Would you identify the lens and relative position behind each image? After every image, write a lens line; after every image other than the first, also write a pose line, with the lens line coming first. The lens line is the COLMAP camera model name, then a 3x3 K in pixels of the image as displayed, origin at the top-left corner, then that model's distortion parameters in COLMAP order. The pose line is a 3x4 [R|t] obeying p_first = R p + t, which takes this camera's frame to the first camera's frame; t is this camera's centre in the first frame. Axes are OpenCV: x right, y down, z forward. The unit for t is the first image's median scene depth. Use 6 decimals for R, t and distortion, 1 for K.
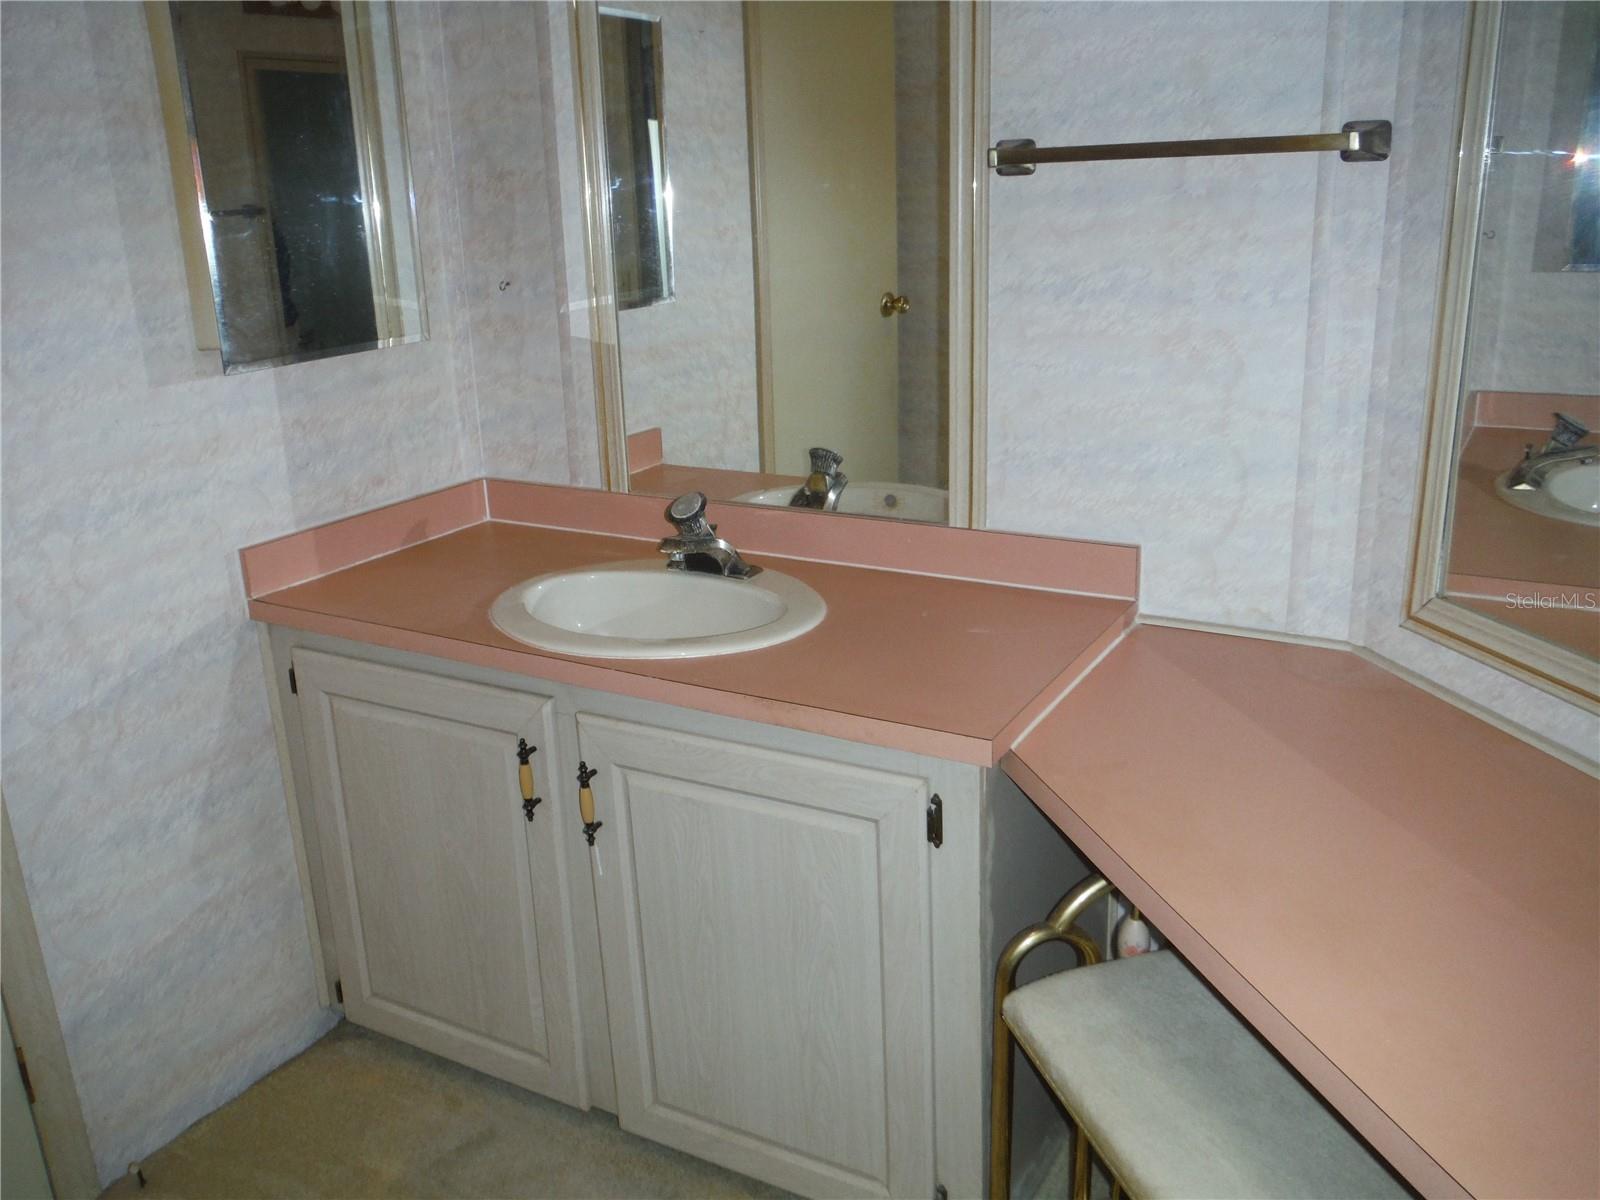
lens RADIAL K [[1380.8, 0, 802.2], [0, 1380.8, 607.6], [0, 0, 1]] dist [-0.061482, 0.029435]
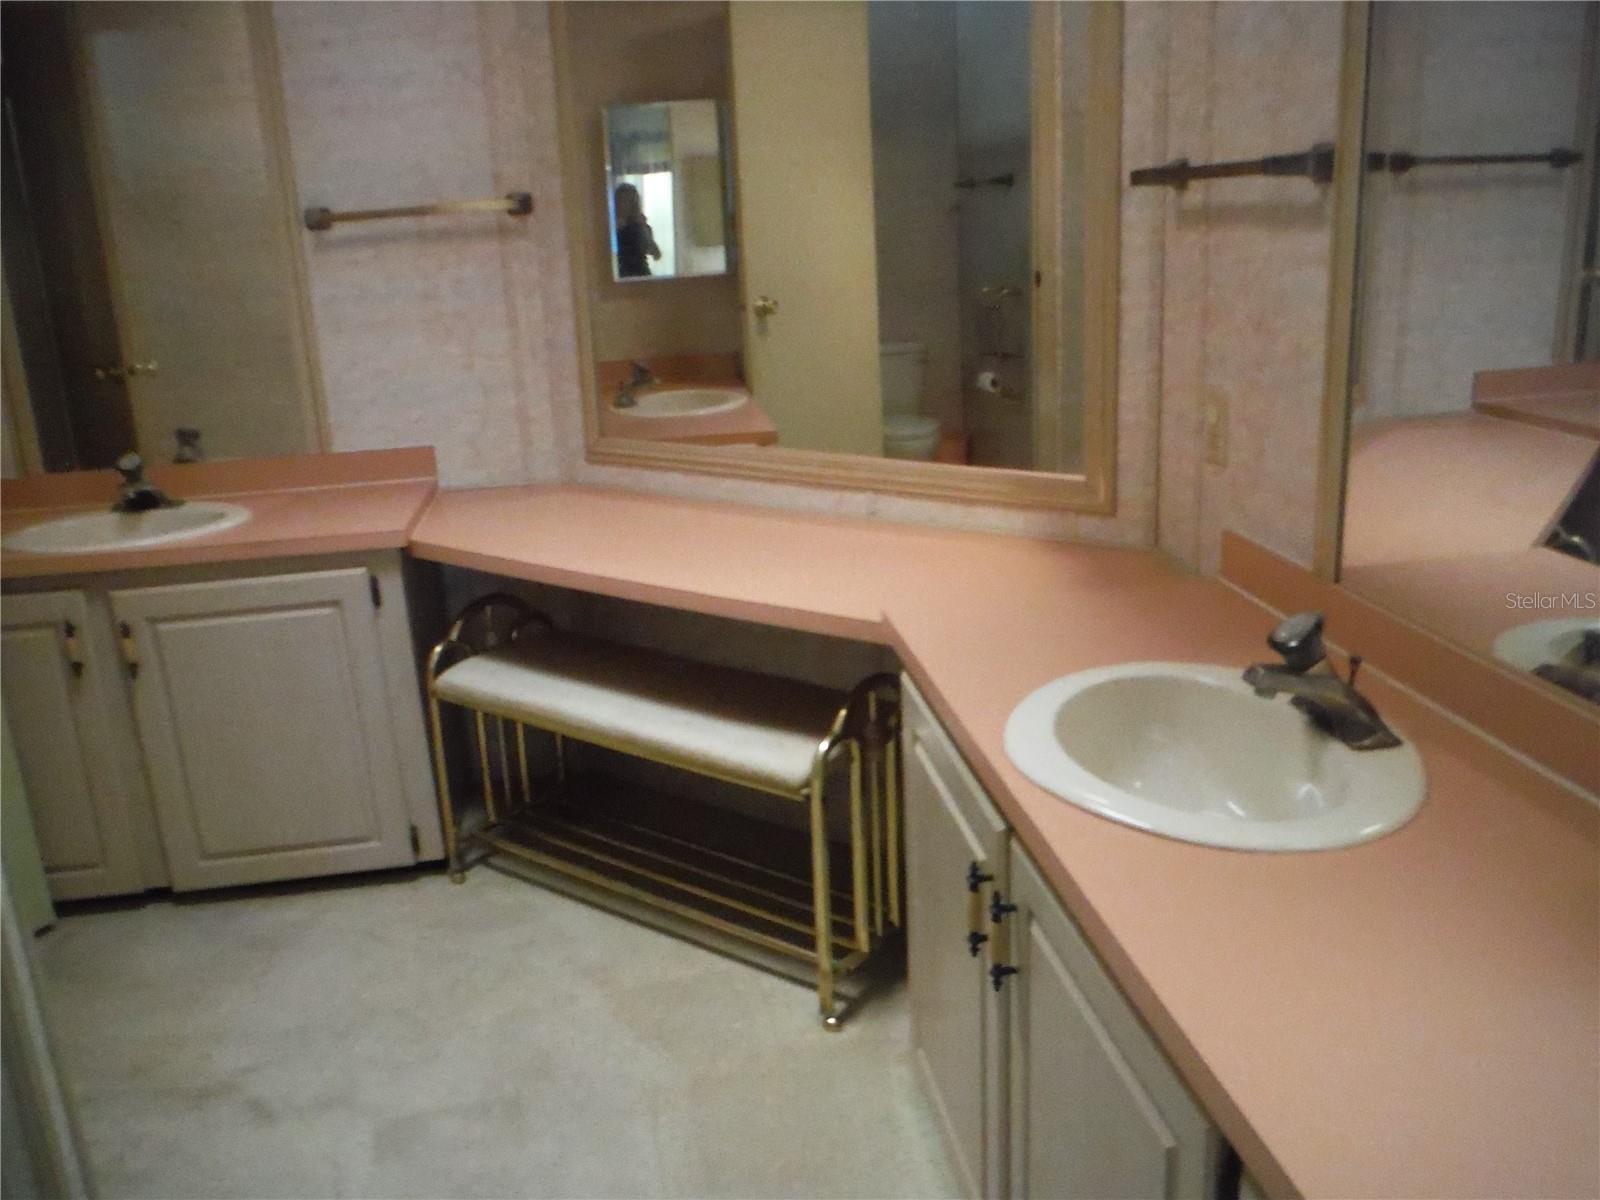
lens RADIAL K [[1380.8, 0, 802.2], [0, 1380.8, 607.6], [0, 0, 1]] dist [-0.061482, 0.029435]
pose [[0.801230, -0.182294, 0.569912, -0.409614], [0.199770, 0.979307, 0.032392, 0.197149], [-0.564023, 0.087898, 0.821067, -0.657456]]
